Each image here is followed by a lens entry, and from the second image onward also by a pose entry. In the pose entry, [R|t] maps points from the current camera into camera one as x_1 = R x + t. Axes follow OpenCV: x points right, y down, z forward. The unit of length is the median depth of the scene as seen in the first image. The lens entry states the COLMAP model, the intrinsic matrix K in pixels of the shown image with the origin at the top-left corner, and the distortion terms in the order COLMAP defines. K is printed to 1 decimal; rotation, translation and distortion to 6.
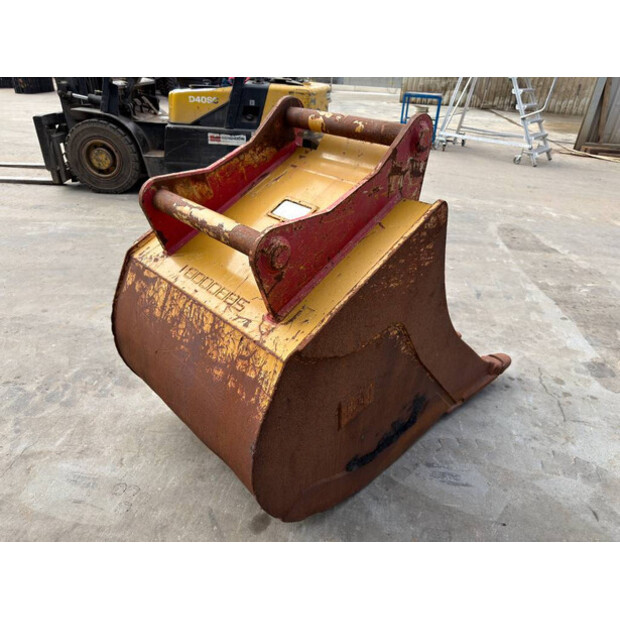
lens RADIAL K [[443.0, 0, 312.7], [0, 443.0, 313.4], [0, 0, 1]] dist [0.028852, -0.032756]
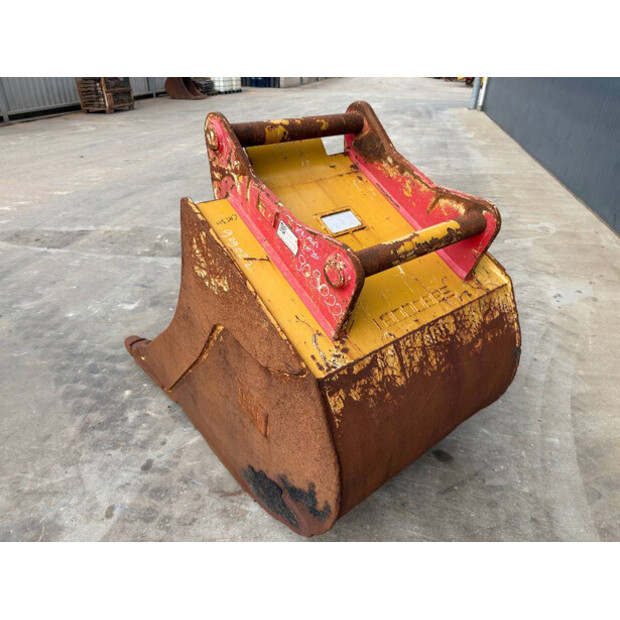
lens RADIAL K [[443.0, 0, 314.3], [0, 443.0, 316.8], [0, 0, 1]] dist [0.028852, -0.032756]
pose [[0.088016, -0.553964, 0.827875, -0.943669], [0.491256, 0.747141, 0.447714, -0.521697], [-0.866557, 0.367293, 0.337899, 0.773316]]
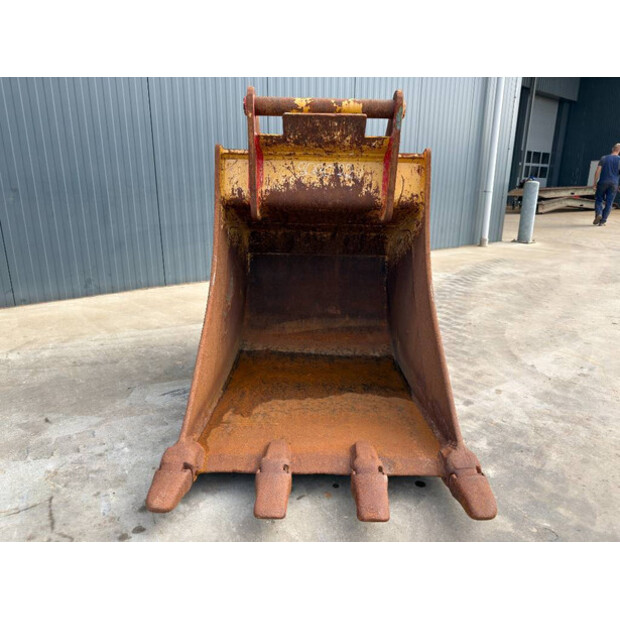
lens RADIAL K [[443.0, 0, 311.0], [0, 443.0, 310.3], [0, 0, 1]] dist [0.028852, -0.032756]
pose [[-0.694986, 0.145389, -0.704170, 0.990539], [-0.404415, 0.730711, 0.550009, -0.651767], [0.594510, 0.667026, -0.449037, 1.836917]]
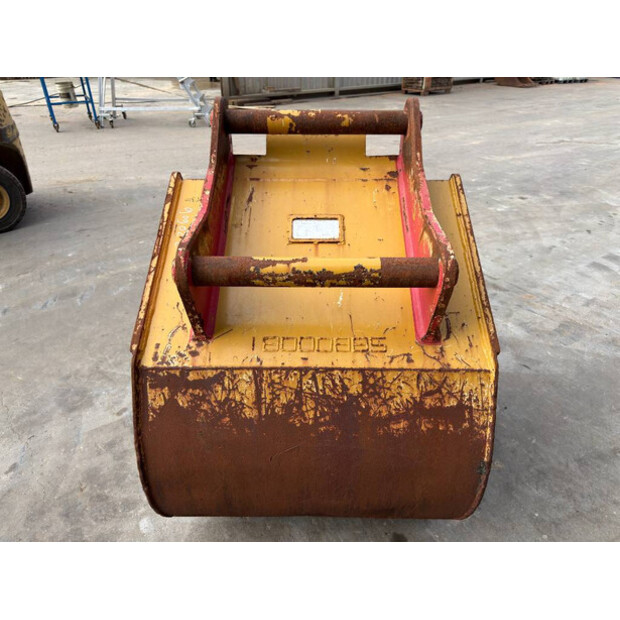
lens RADIAL K [[443.0, 0, 311.9], [0, 443.0, 306.2], [0, 0, 1]] dist [0.028852, -0.032756]
pose [[0.700978, -0.415260, 0.579817, -0.602243], [0.382942, 0.905017, 0.185203, -0.248257], [-0.601652, 0.092213, 0.793418, 0.315029]]
